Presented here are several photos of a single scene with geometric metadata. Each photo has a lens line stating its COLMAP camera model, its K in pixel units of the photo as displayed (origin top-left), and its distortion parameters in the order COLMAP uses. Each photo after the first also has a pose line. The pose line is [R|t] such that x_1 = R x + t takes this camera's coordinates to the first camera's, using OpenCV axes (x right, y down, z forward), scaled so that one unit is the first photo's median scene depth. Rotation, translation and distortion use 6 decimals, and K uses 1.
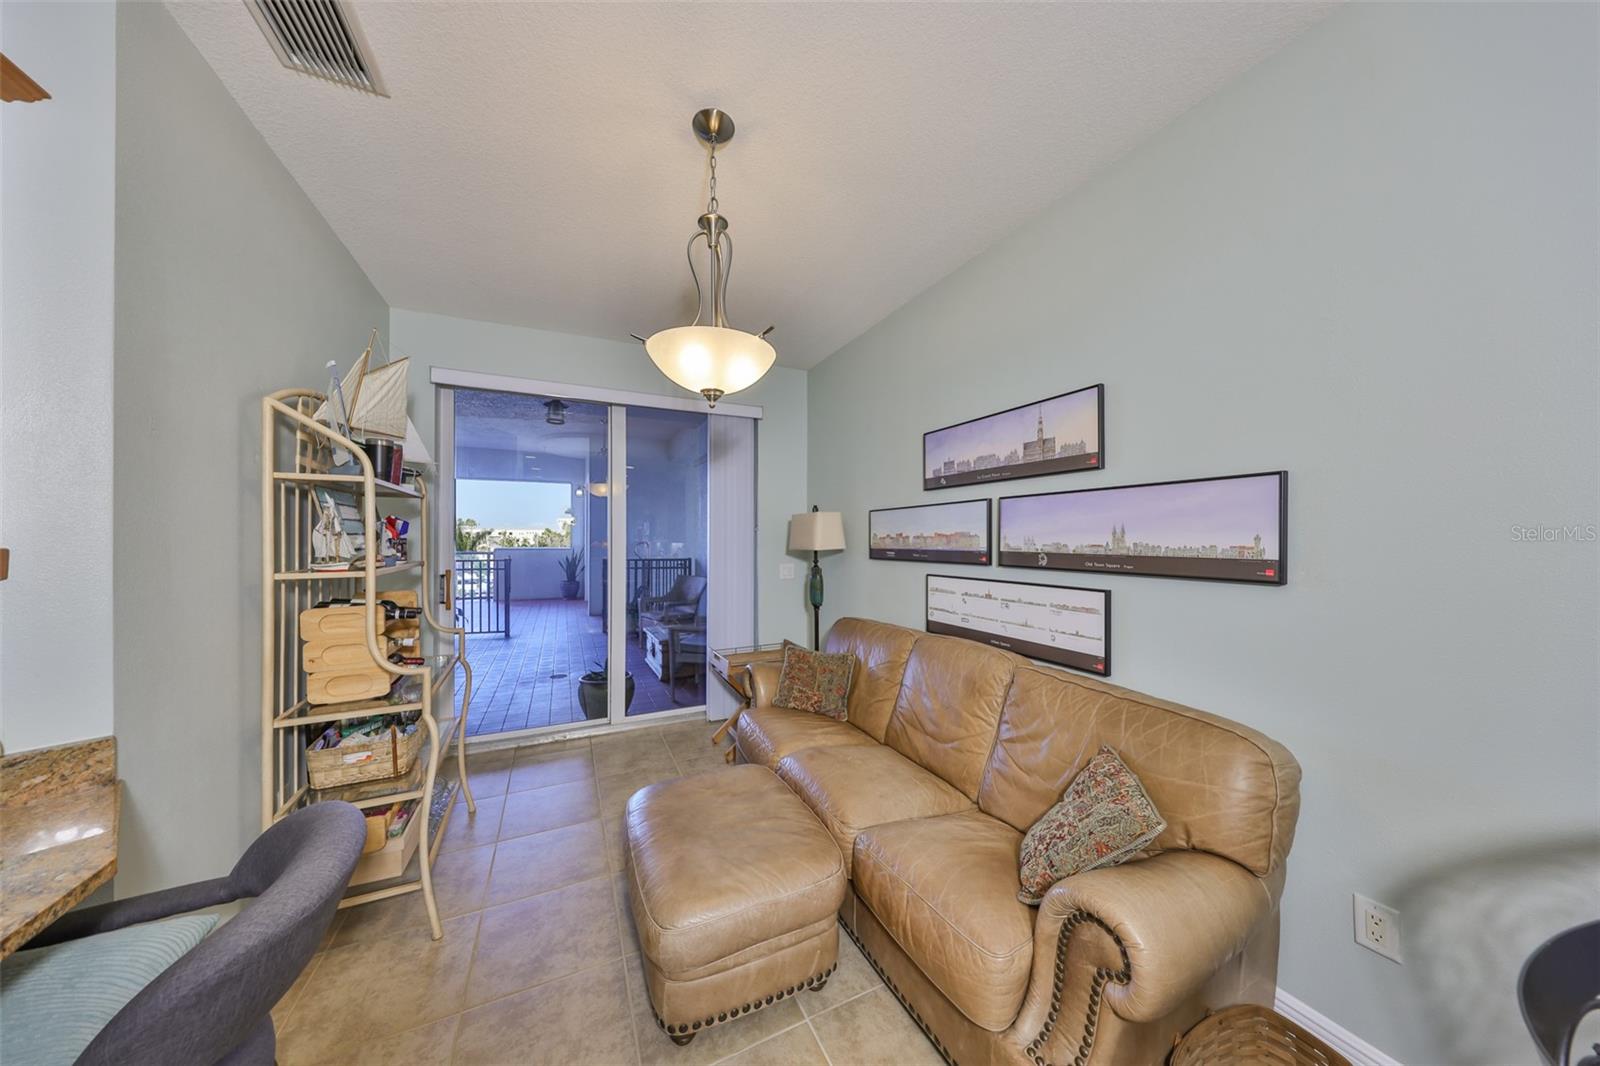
lens RADIAL K [[489.1, 0, 802.0], [0, 489.1, 537.5], [0, 0, 1]] dist [0.000681, -0.000072]
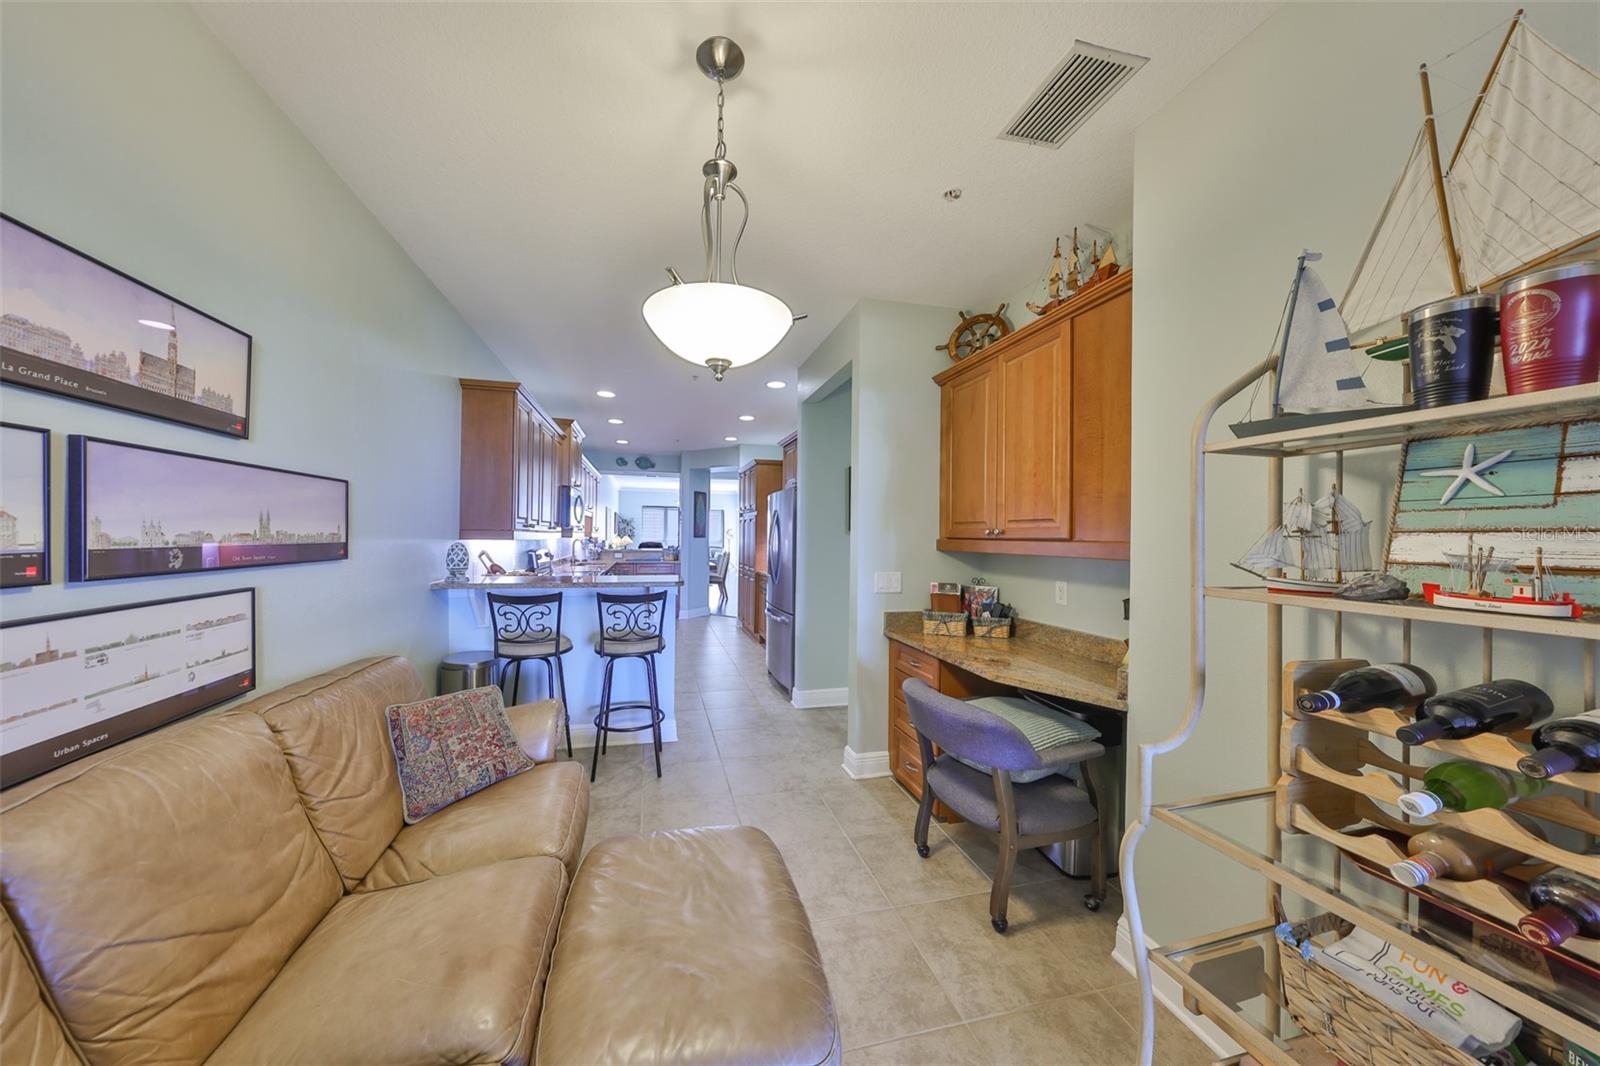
lens RADIAL K [[489.1, 0, 802.0], [0, 489.1, 537.5], [0, 0, 1]] dist [0.000681, -0.000072]
pose [[-0.985323, -0.018654, 0.169680, -0.413304], [-0.018421, 0.999826, 0.002950, 0.001966], [-0.169705, -0.000219, -0.985495, 1.555464]]
